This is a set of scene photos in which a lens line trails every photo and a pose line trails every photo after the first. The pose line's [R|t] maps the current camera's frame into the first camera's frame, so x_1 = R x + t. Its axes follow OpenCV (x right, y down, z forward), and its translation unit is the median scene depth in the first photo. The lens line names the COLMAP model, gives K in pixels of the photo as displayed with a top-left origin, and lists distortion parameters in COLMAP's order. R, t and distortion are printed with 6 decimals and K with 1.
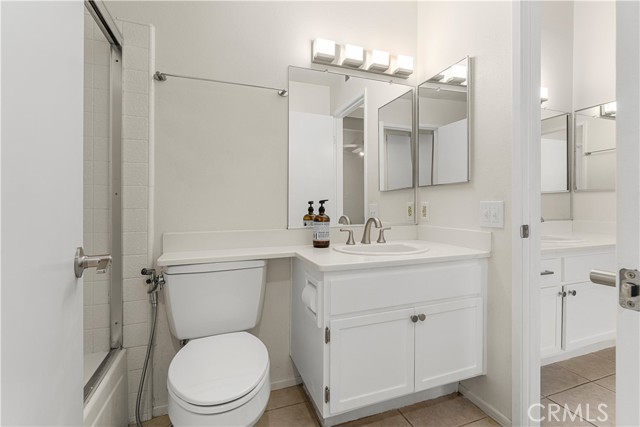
lens RADIAL K [[296.2, 0, 320.2], [0, 296.2, 214.5], [0, 0, 1]] dist [-0.004213, -0.000400]
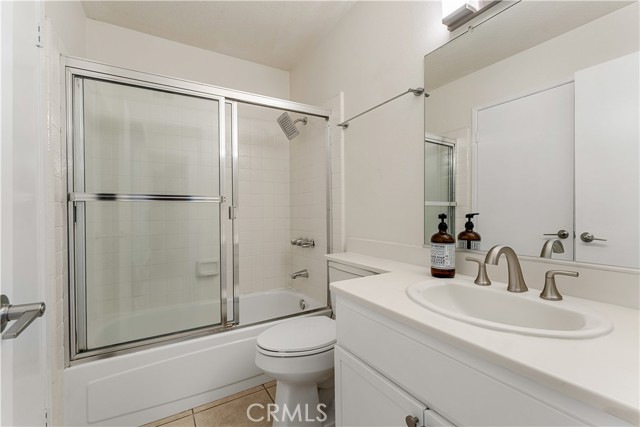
lens RADIAL K [[281.8, 0, 316.4], [0, 281.8, 206.7], [0, 0, 1]] dist [-0.008501, 0.003272]
pose [[0.161584, -0.011309, -0.986794, 0.645929], [-0.001588, 0.999930, -0.011720, -0.058474], [0.986858, 0.003460, 0.161555, 0.569416]]
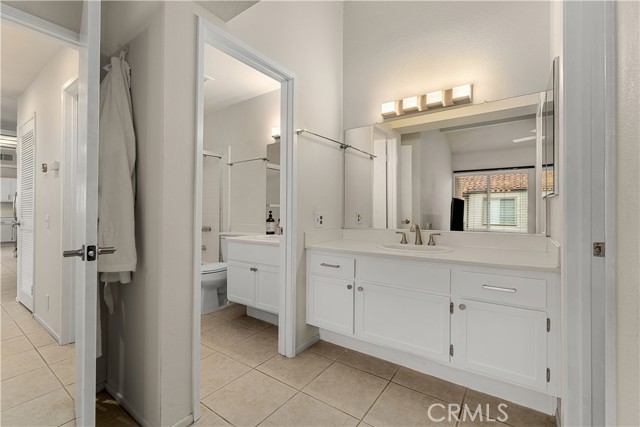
lens RADIAL K [[281.8, 0, 322.2], [0, 281.8, 210.7], [0, 0, 1]] dist [-0.008501, 0.003272]
pose [[0.564737, 0.003277, -0.825265, 1.733847], [-0.015501, 0.999858, -0.006638, -0.041781], [0.825126, 0.016541, 0.564707, 0.226546]]
